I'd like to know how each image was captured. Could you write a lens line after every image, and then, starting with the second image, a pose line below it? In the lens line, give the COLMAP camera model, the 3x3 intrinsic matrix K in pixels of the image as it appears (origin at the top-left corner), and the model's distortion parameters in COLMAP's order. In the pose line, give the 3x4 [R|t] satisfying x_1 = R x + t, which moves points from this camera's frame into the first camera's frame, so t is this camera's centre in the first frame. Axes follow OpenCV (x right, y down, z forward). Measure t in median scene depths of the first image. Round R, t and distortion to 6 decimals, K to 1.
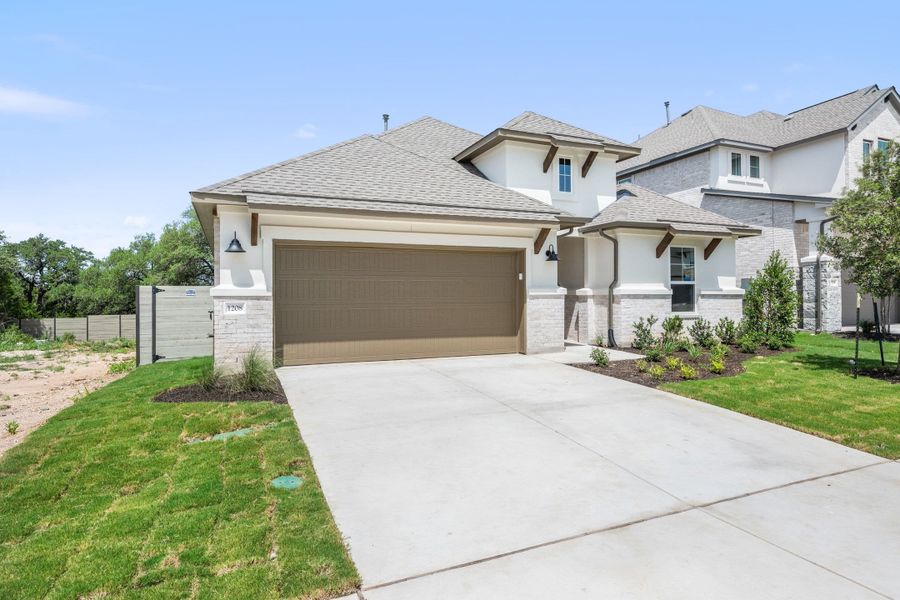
lens RADIAL K [[513.2, 0, 450.0], [0, 513.2, 300.0], [0, 0, 1]] dist [-0.002389, -0.000378]
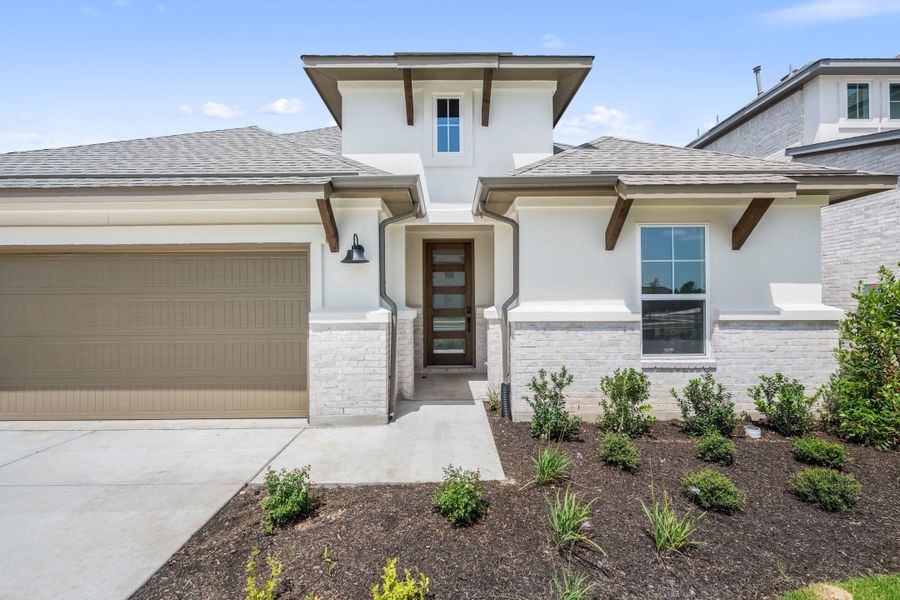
lens RADIAL K [[355.3, 0, 448.7], [0, 355.3, 304.2], [0, 0, 1]] dist [-0.002987, -0.000362]
pose [[0.922308, 0.001978, -0.386449, 0.391133], [0.000556, 0.999979, 0.006444, -0.029854], [0.386454, -0.006158, 0.922288, 0.602767]]
